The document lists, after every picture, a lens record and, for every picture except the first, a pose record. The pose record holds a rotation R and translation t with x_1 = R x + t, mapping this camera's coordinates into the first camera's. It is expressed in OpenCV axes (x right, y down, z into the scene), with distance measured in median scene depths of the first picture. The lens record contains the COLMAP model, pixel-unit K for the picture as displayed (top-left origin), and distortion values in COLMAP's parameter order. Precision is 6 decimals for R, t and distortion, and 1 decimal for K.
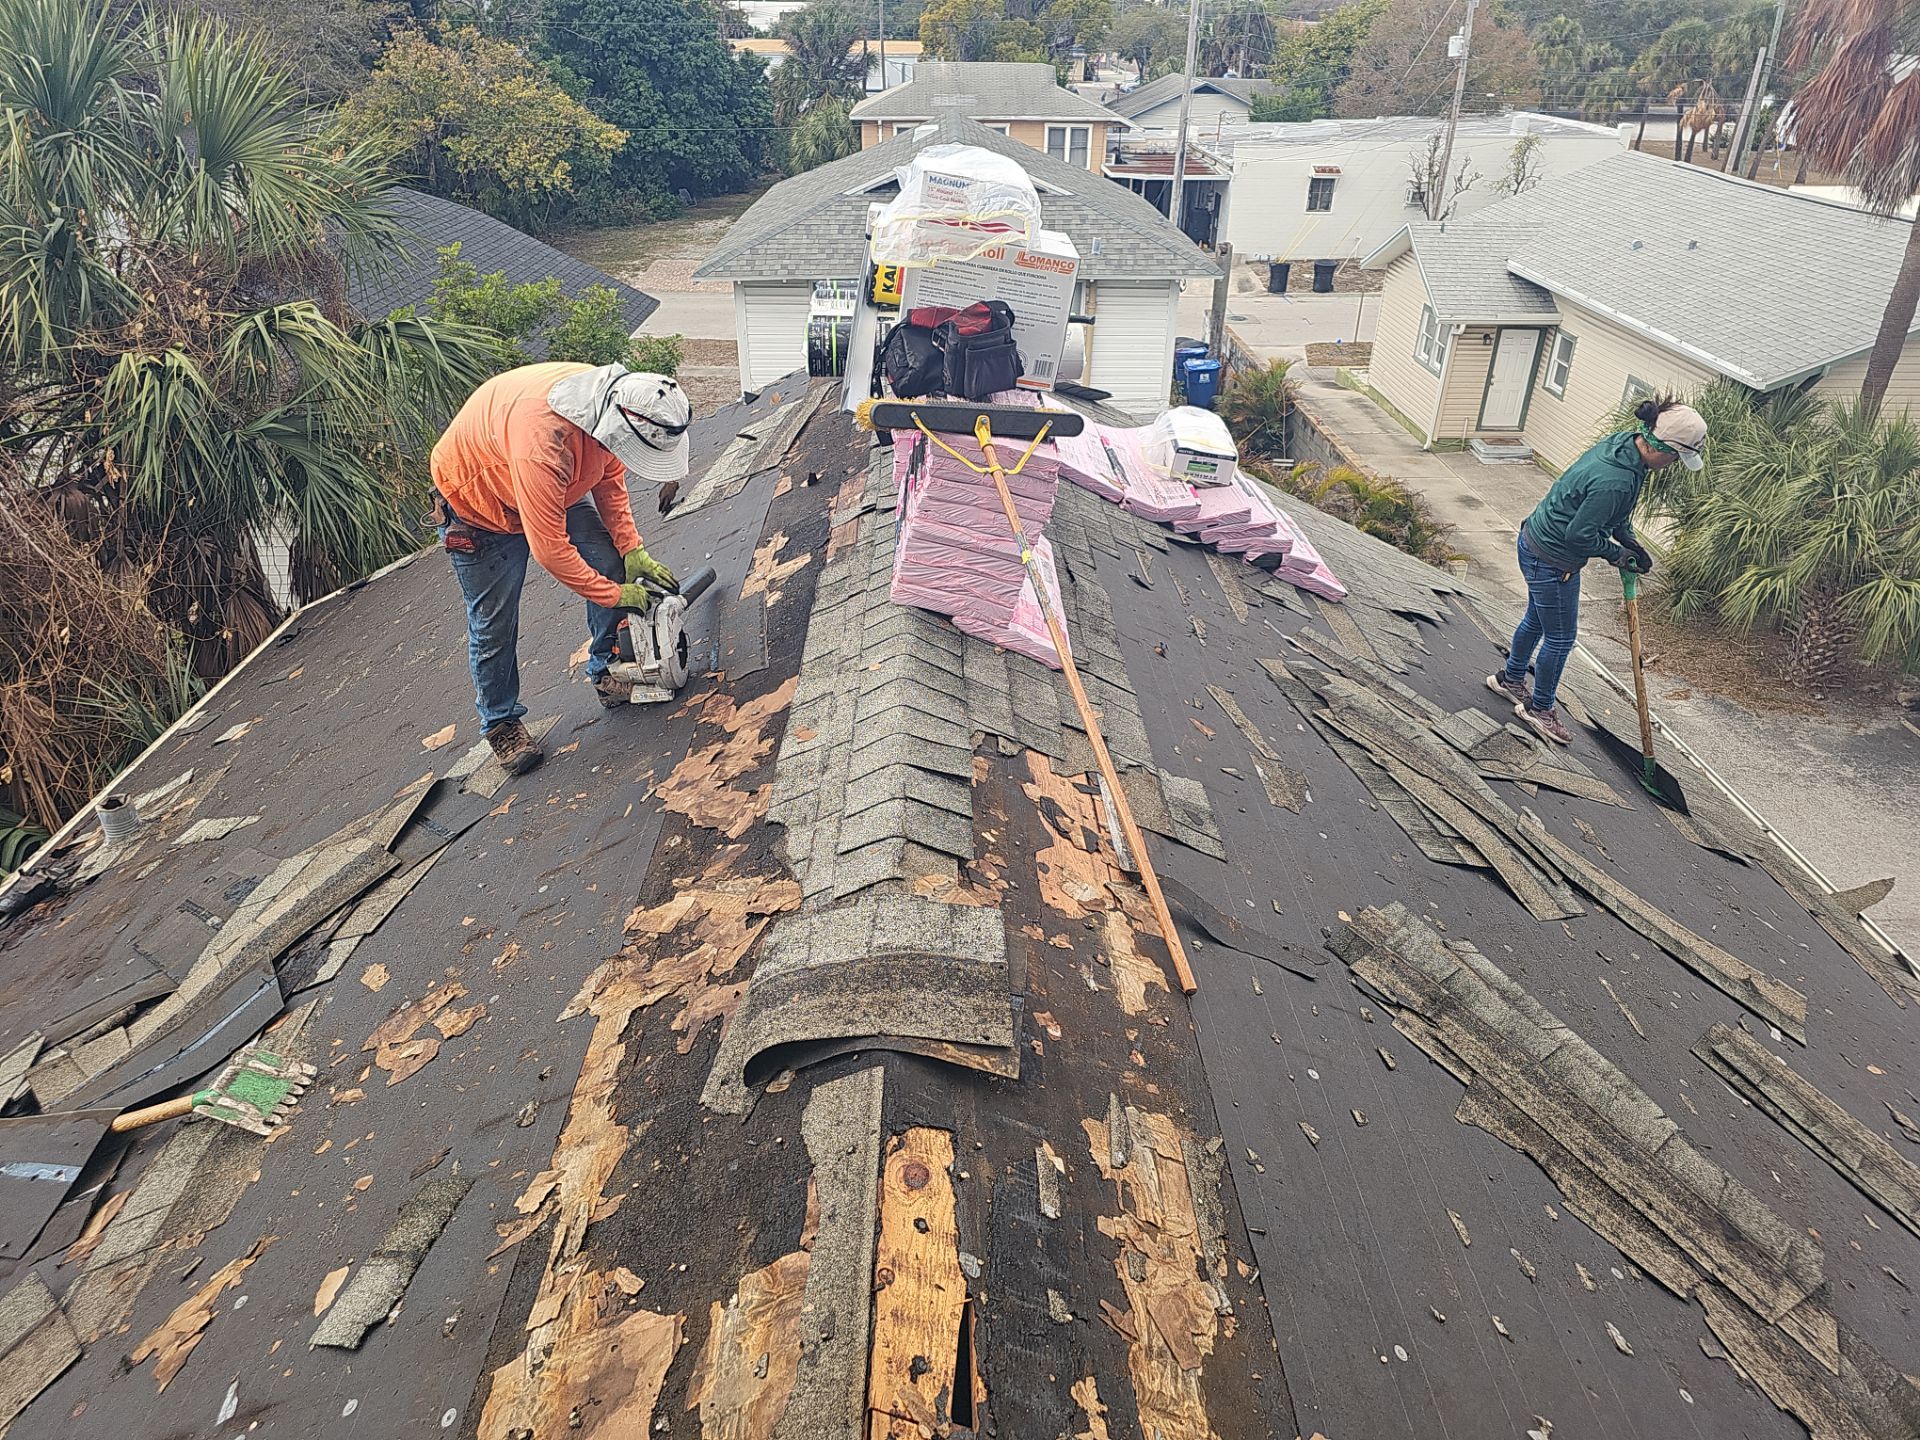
lens RADIAL K [[1248.9, 0, 954.4], [0, 1248.9, 713.7], [0, 0, 1]] dist [0.037659, -0.042240]
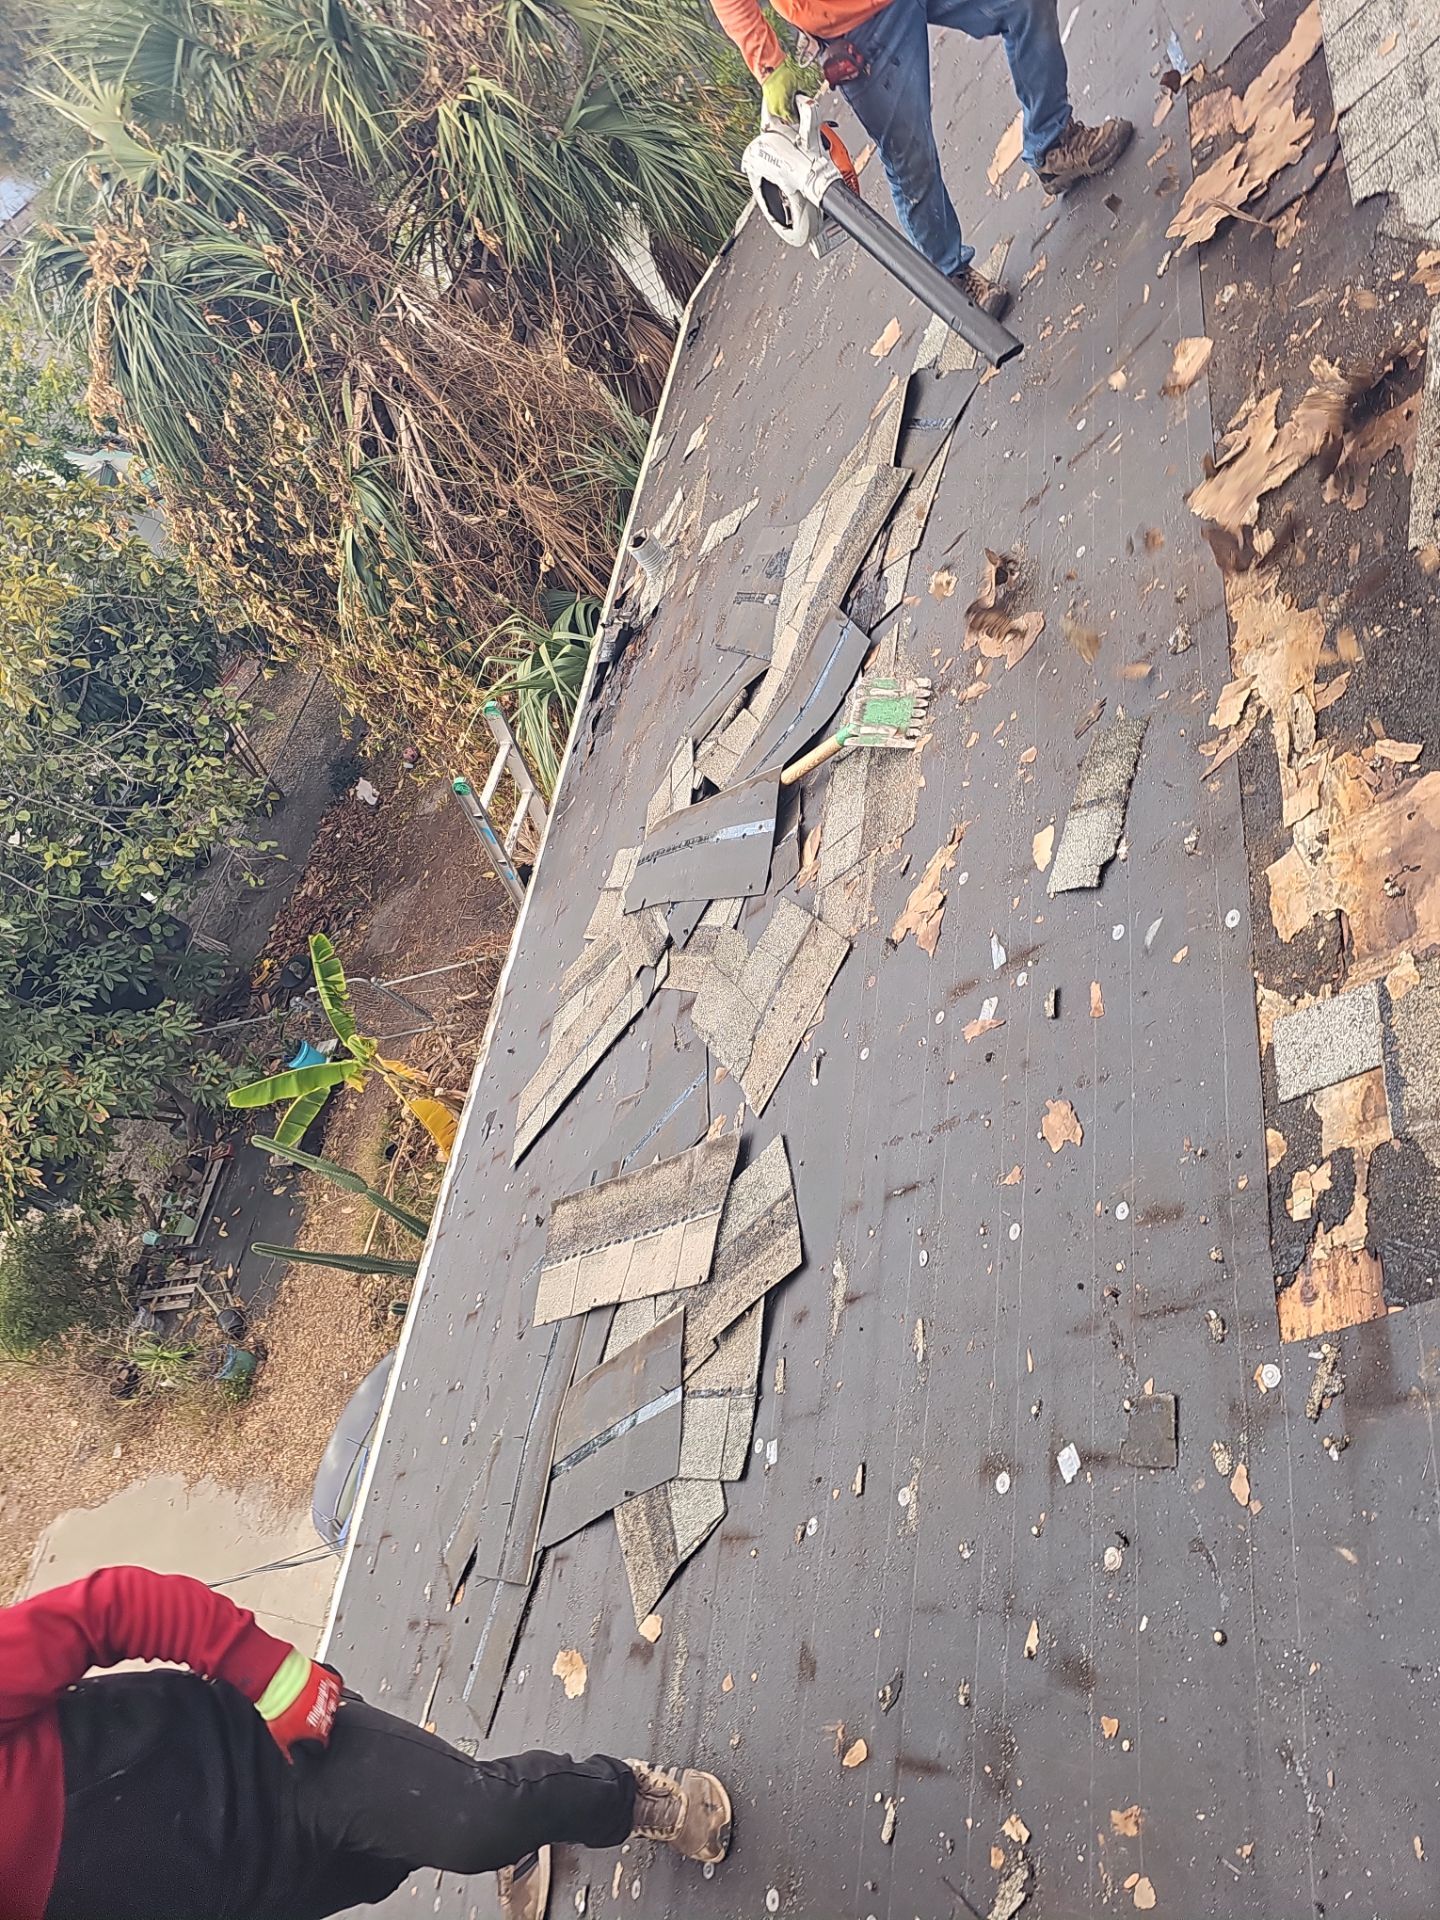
lens RADIAL K [[1248.9, 0, 723.6], [0, 1248.9, 962.3], [0, 0, 1]] dist [0.037659, -0.042240]
pose [[0.813064, -0.162116, -0.559147, -0.095692], [0.409581, 0.841838, 0.351501, 0.042502], [0.413727, -0.514809, 0.750868, 0.043486]]
